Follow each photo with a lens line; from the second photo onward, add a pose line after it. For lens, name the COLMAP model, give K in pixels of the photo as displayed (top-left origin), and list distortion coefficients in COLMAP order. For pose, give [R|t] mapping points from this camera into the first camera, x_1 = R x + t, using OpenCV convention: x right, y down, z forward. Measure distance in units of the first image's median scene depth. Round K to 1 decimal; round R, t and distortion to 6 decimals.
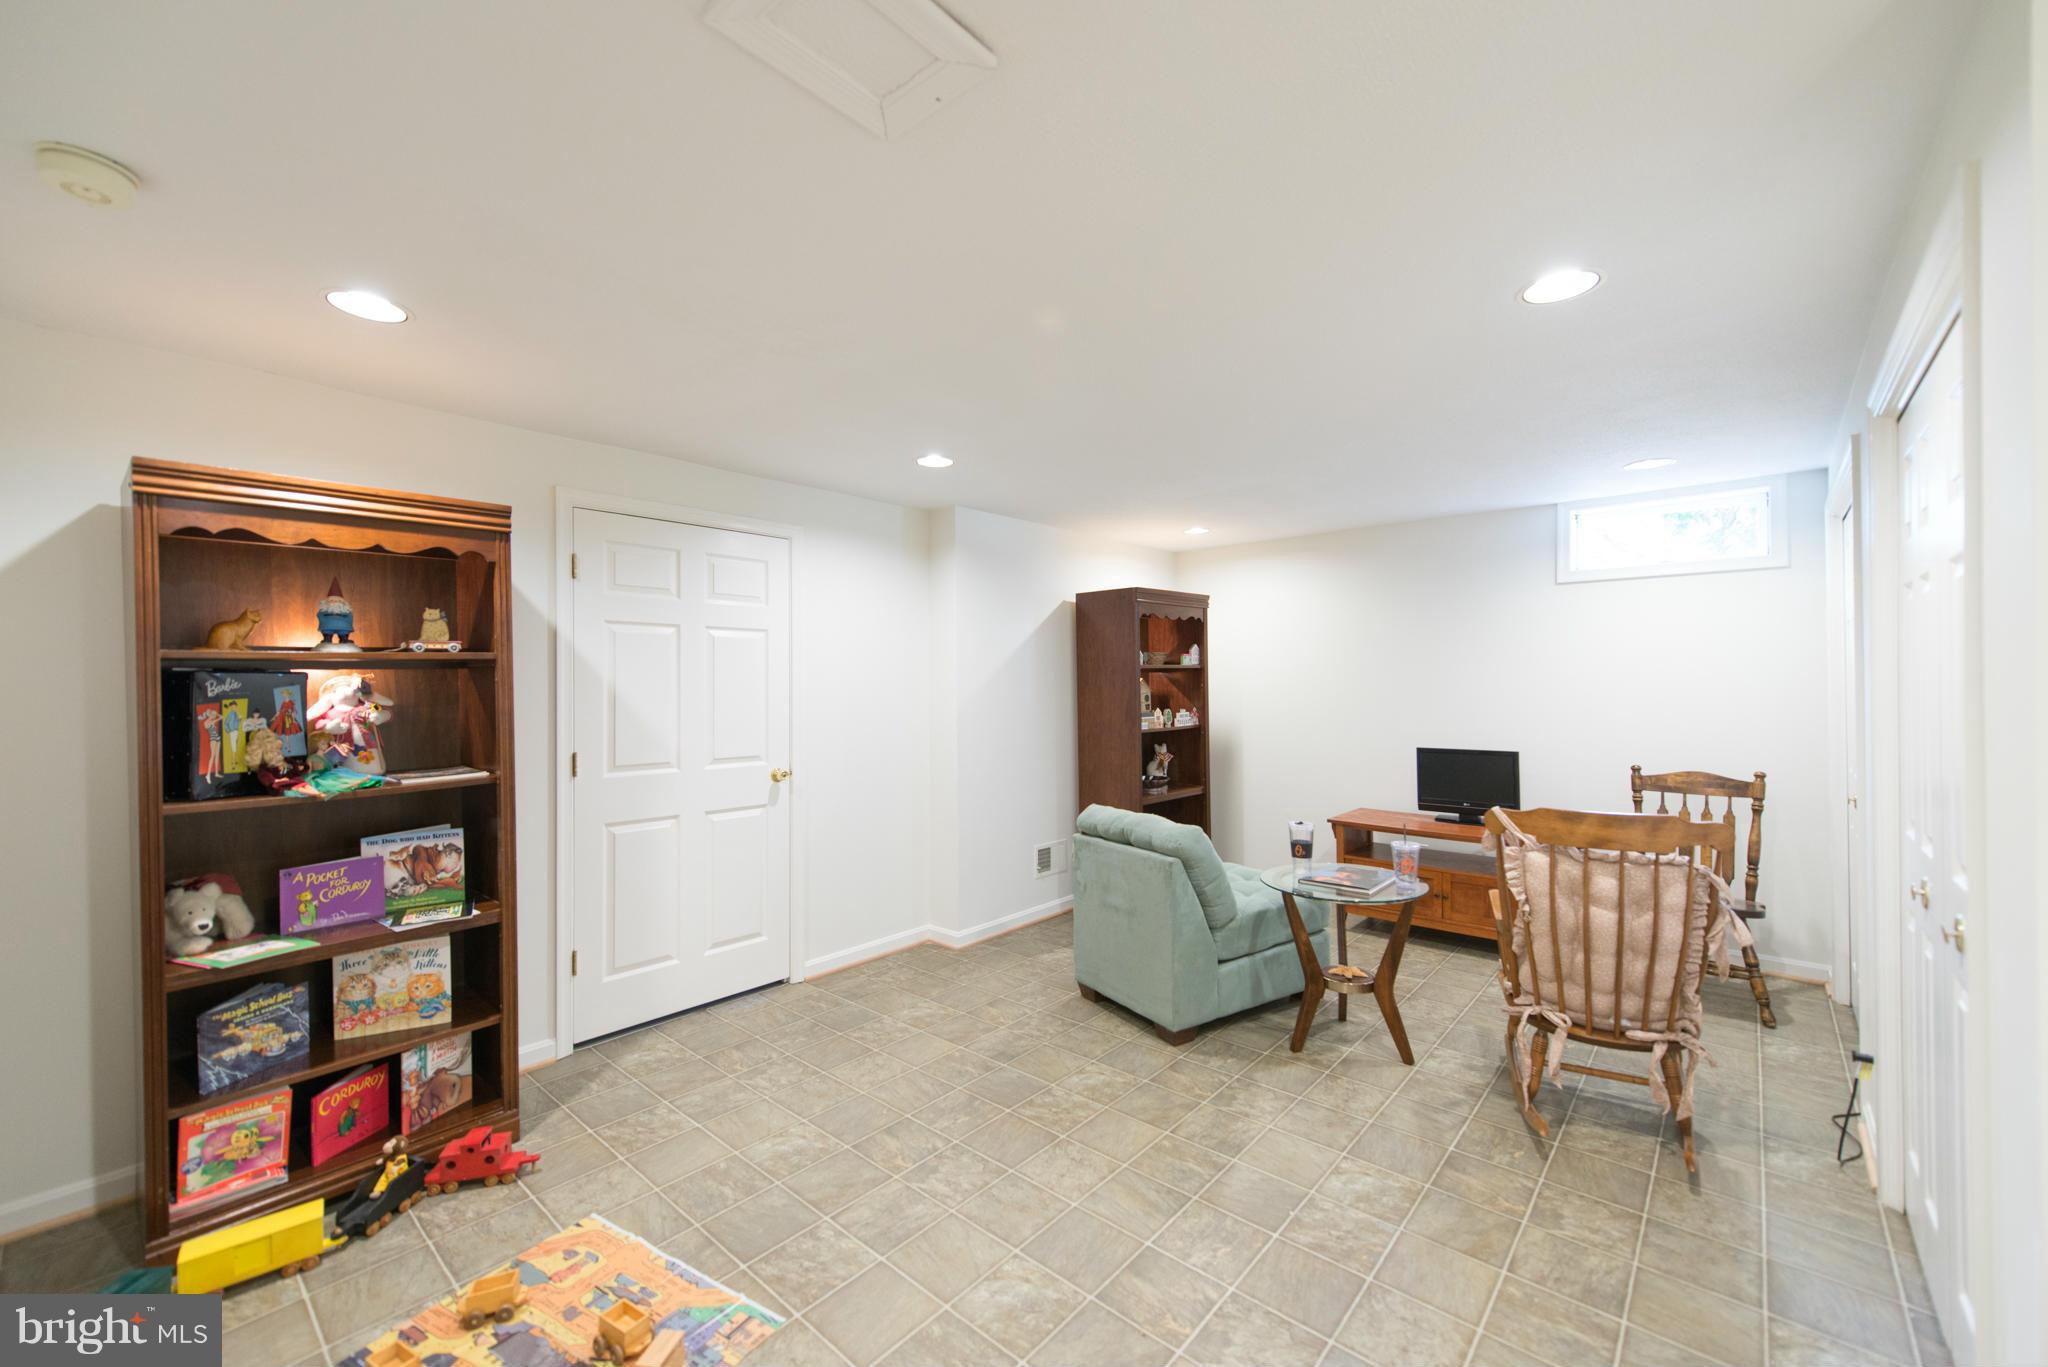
lens RADIAL K [[812.3, 0, 1029.8], [0, 812.3, 682.8], [0, 0, 1]] dist [0.004832, -0.000309]
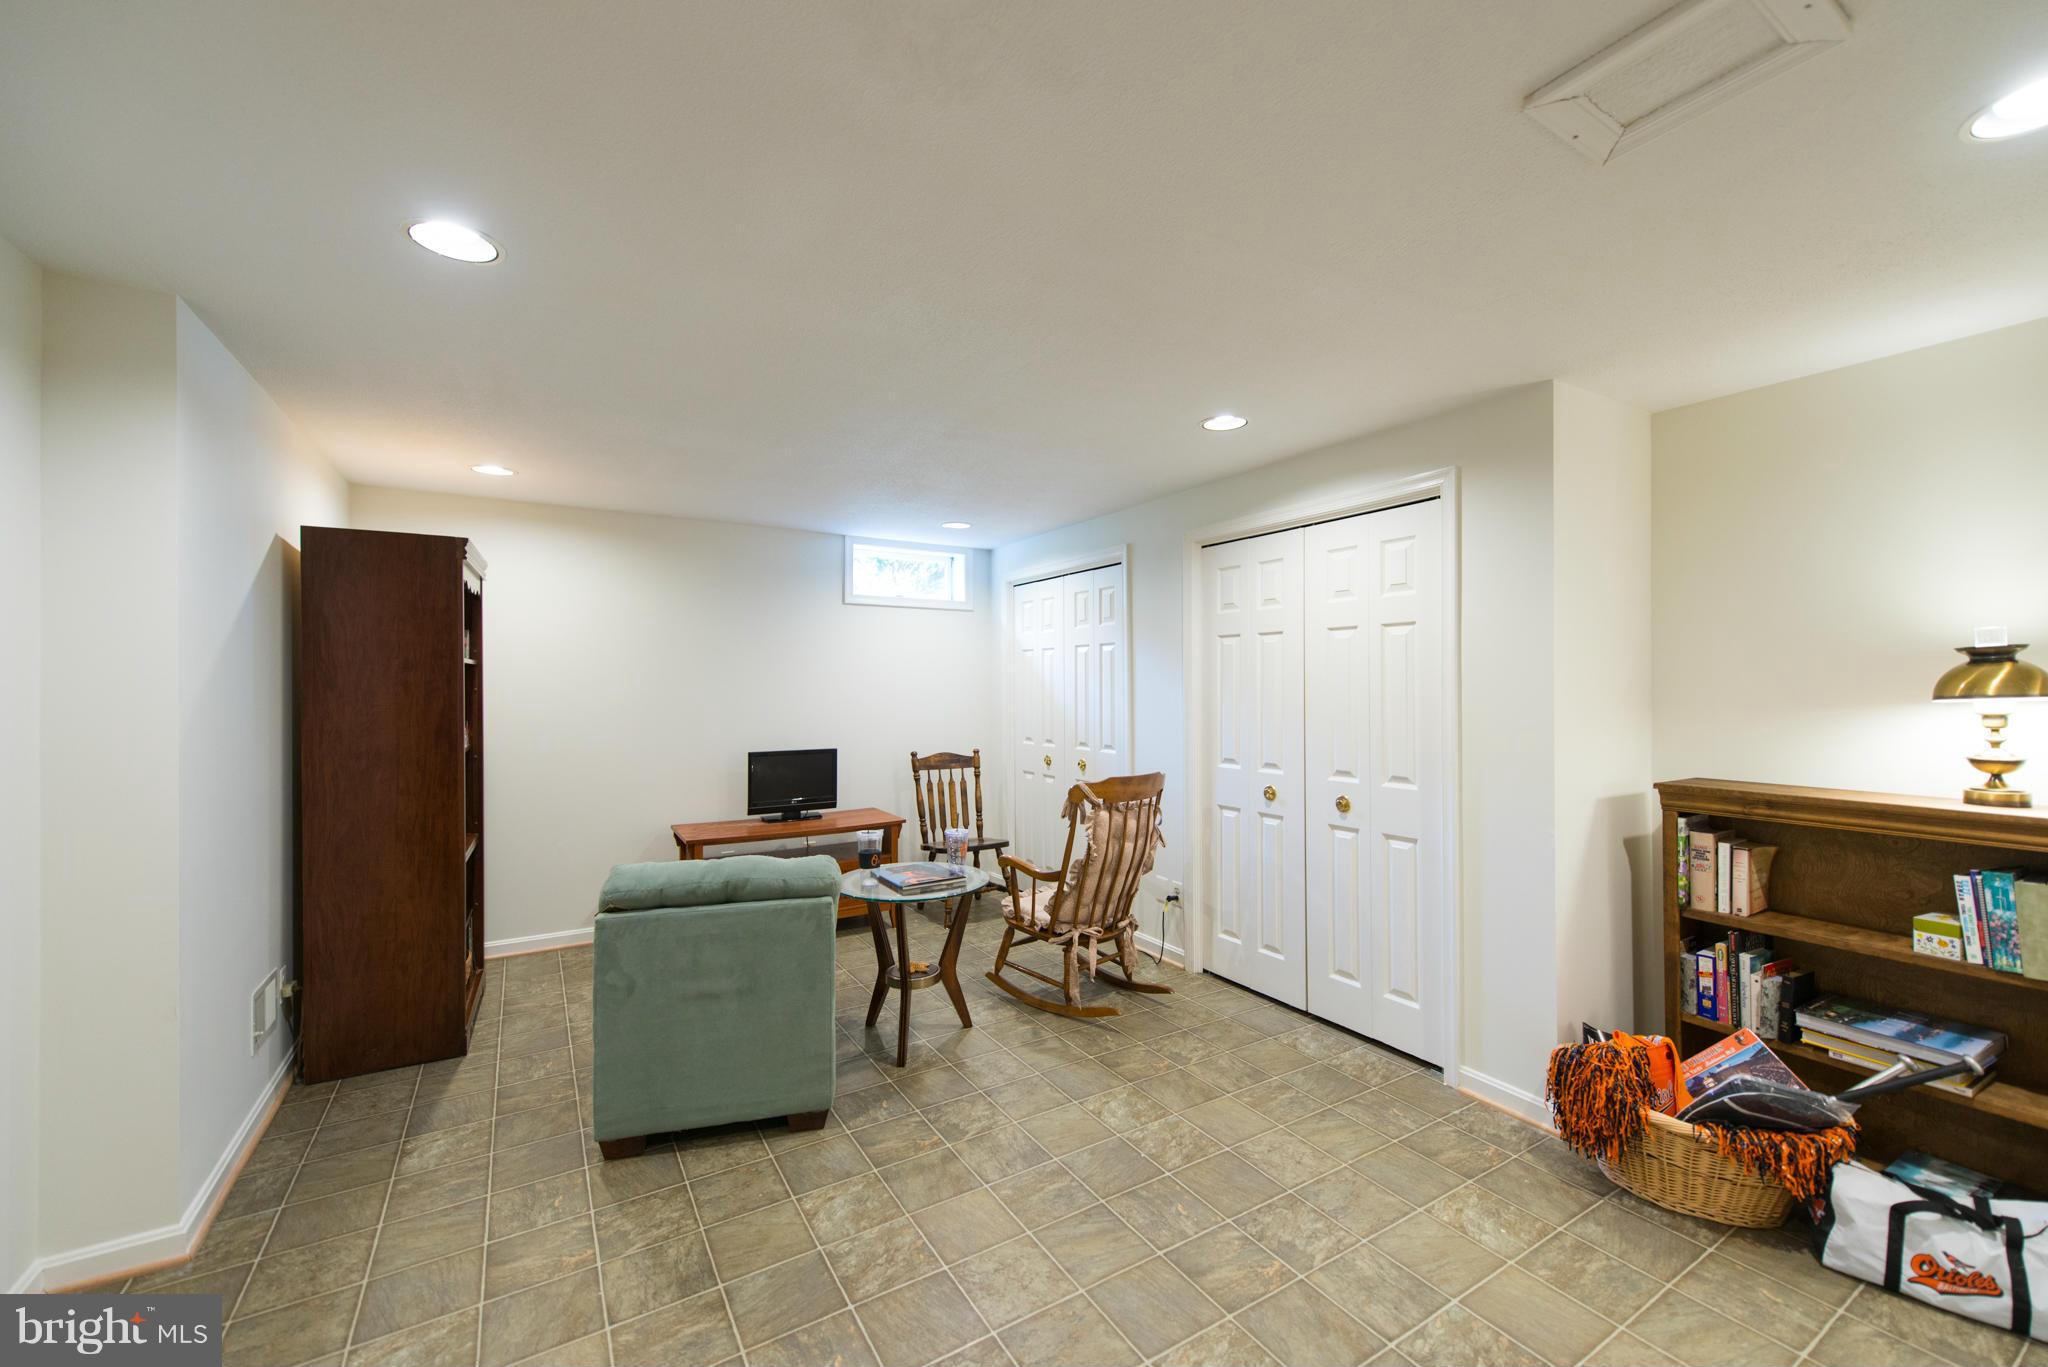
lens RADIAL K [[812.3, 0, 1029.8], [0, 812.3, 682.8], [0, 0, 1]] dist [0.004832, -0.000309]
pose [[0.287788, 0.011338, 0.957627, -0.481816], [-0.001388, 0.999934, -0.011421, 0.007410], [-0.957693, 0.001958, 0.287785, 0.493804]]
